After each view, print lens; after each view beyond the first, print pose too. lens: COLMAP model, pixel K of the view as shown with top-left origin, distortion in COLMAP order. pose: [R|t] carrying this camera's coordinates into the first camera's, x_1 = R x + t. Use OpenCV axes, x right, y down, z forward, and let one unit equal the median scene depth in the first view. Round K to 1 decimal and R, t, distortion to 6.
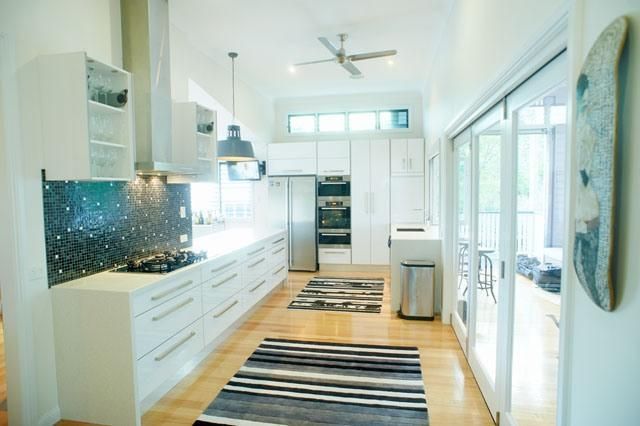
lens RADIAL K [[367.2, 0, 320.0], [0, 367.2, 213.0], [0, 0, 1]] dist [-0.116941, 0.080160]
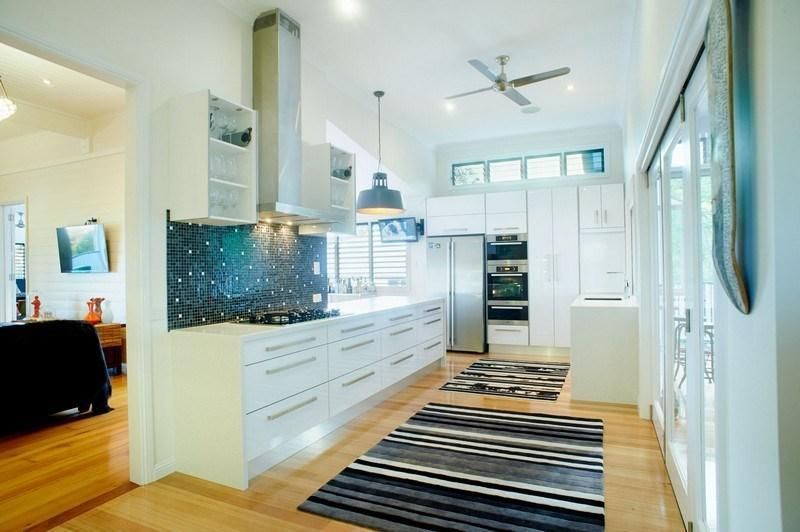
lens RADIAL K [[453.8, 0, 400.0], [0, 453.8, 266.0], [0, 0, 1]] dist [-0.102145, 0.076722]
pose [[0.970677, -0.005037, -0.240333, 0.076372], [-0.011359, 0.997703, -0.066787, 0.057833], [0.240117, 0.067559, 0.968390, -0.021218]]
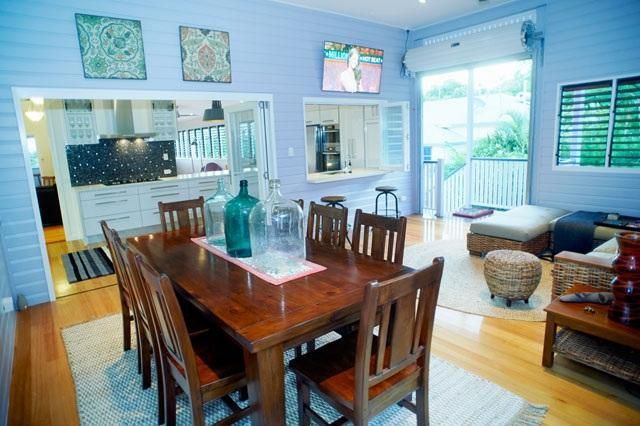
lens RADIAL K [[367.2, 0, 320.0], [0, 367.2, 213.0], [0, 0, 1]] dist [-0.116941, 0.080160]
pose [[0.749551, 0.108792, -0.652946, 1.253365], [-0.006445, 0.987554, 0.157145, -0.010932], [0.661916, -0.113580, 0.740923, 0.138806]]
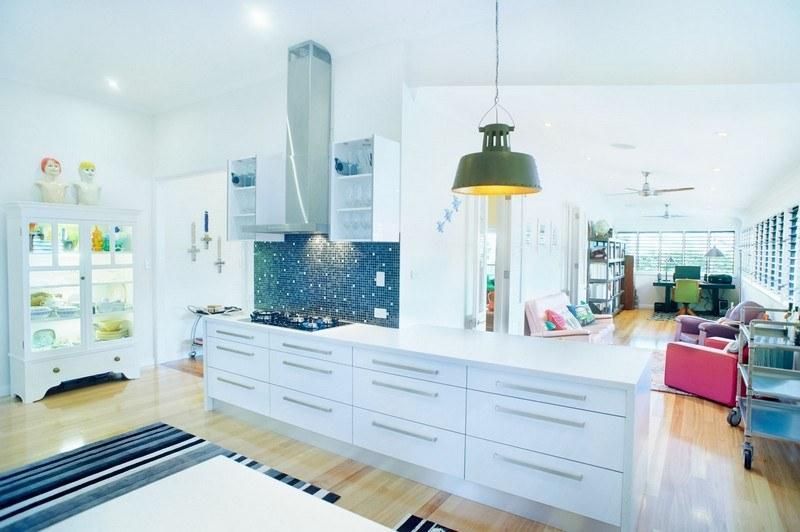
lens RADIAL K [[453.8, 0, 400.0], [0, 453.8, 266.0], [0, 0, 1]] dist [-0.102145, 0.076722]
pose [[-0.387705, 0.040381, -0.920899, 0.443200], [-0.067087, 0.995154, 0.071881, -0.091859], [0.919339, 0.089649, -0.383117, 1.268055]]
